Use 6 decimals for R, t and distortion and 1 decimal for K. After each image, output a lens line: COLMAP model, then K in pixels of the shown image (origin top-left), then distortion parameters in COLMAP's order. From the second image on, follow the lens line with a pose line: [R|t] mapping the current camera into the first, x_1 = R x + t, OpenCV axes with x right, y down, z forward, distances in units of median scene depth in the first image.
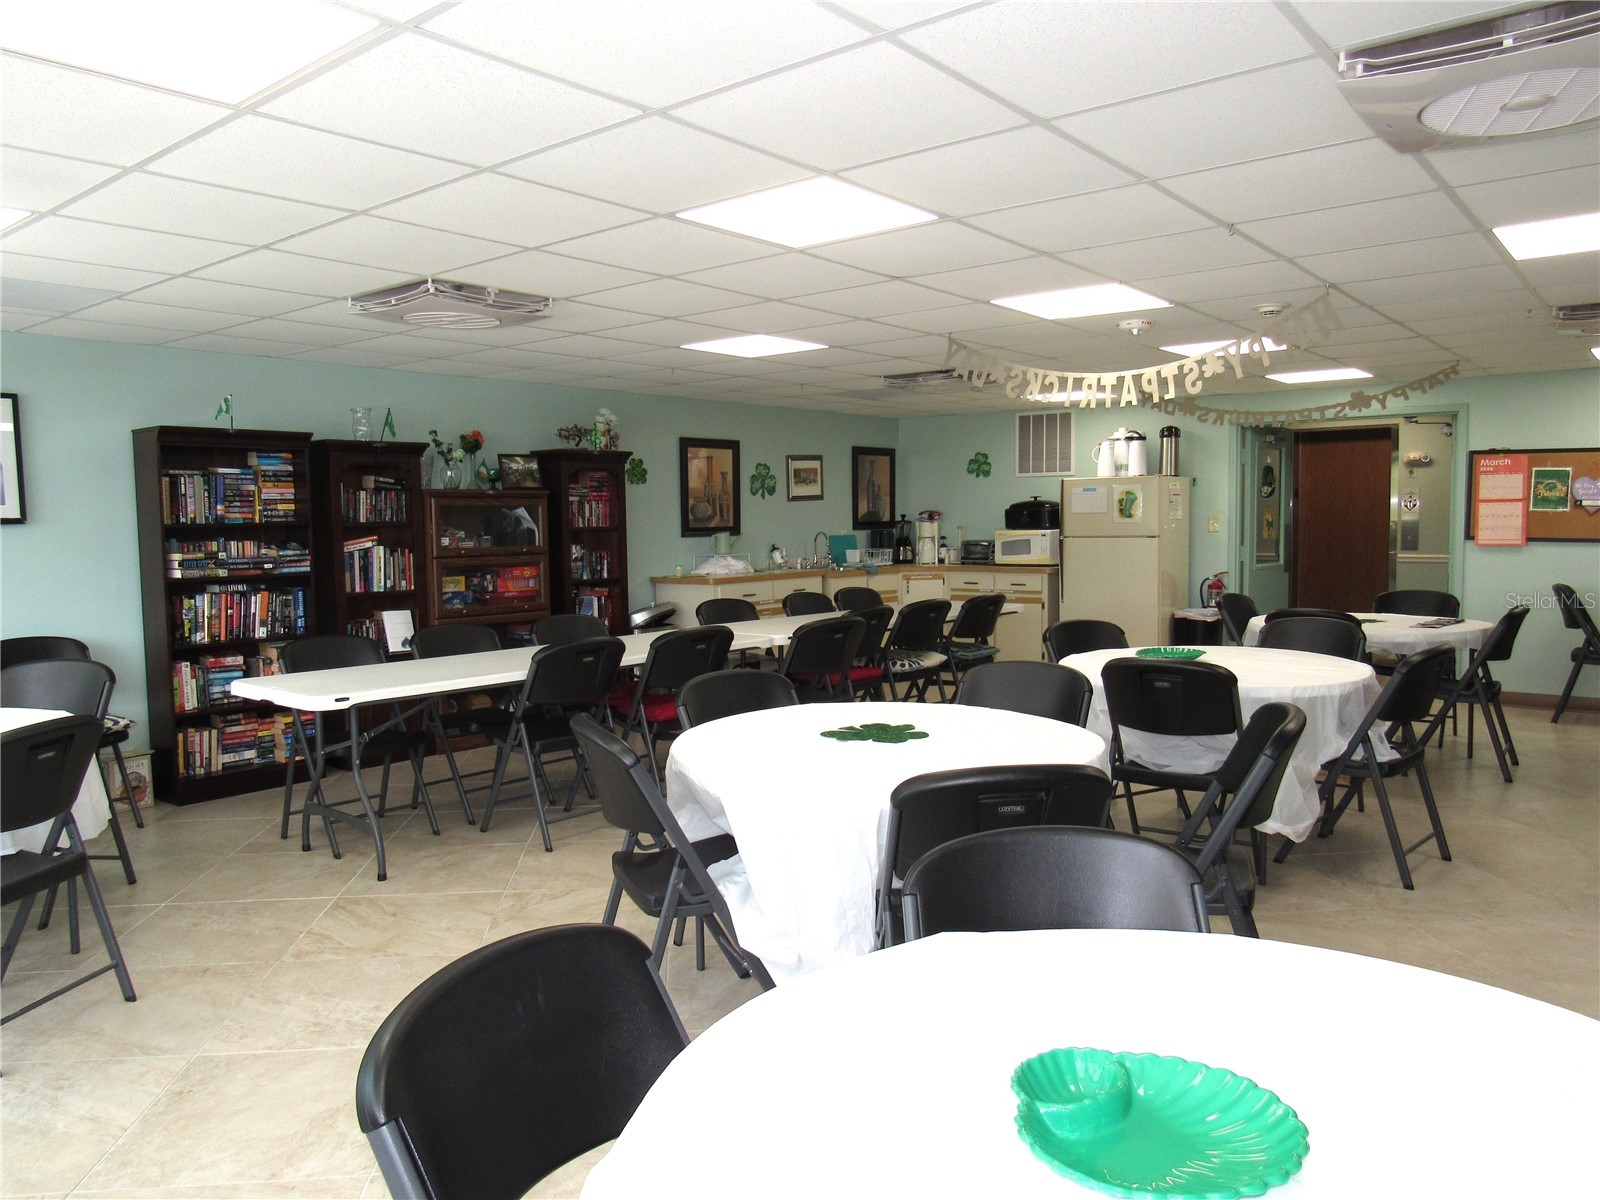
lens RADIAL K [[1136.2, 0, 805.4], [0, 1136.2, 595.9], [0, 0, 1]] dist [-0.001803, 0.002547]
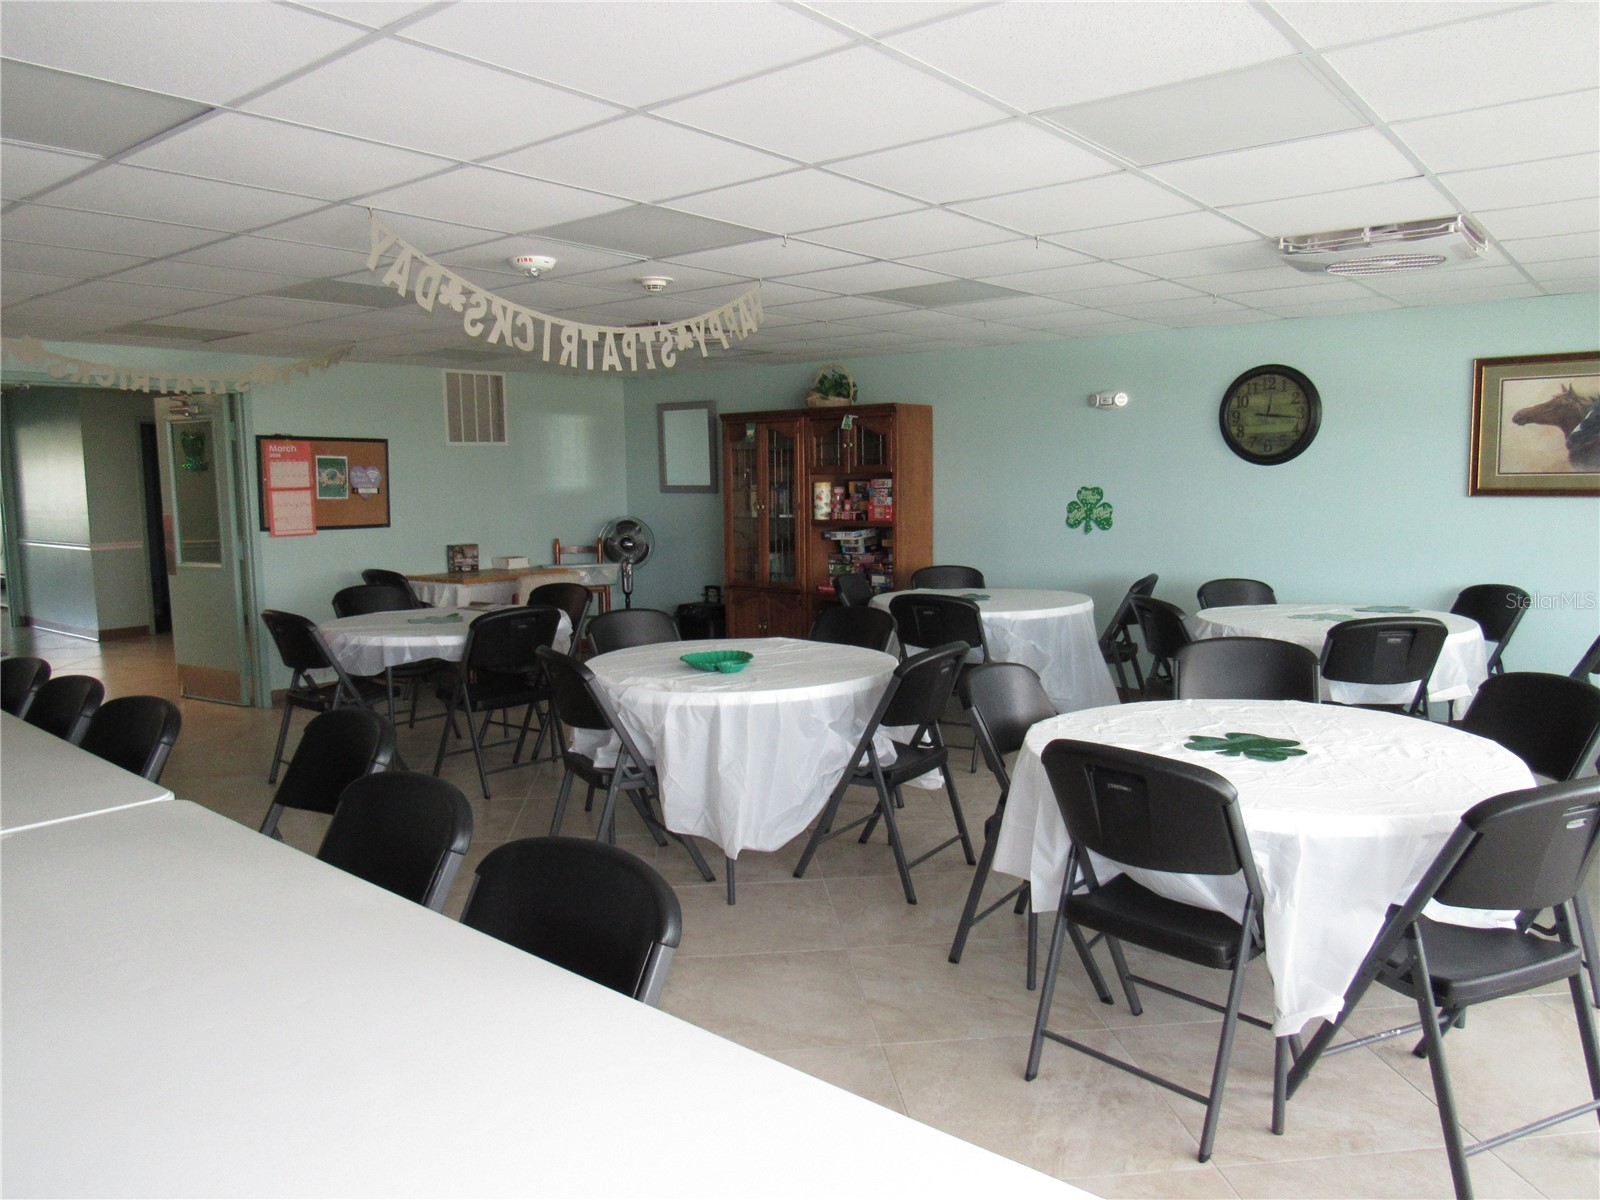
lens RADIAL K [[1136.2, 0, 805.1], [0, 1136.2, 602.2], [0, 0, 1]] dist [-0.001803, 0.002547]
pose [[0.005477, -0.099597, 0.995013, -0.515692], [0.088757, 0.991149, 0.098722, -0.064718], [-0.996038, 0.087774, 0.014269, 0.805837]]
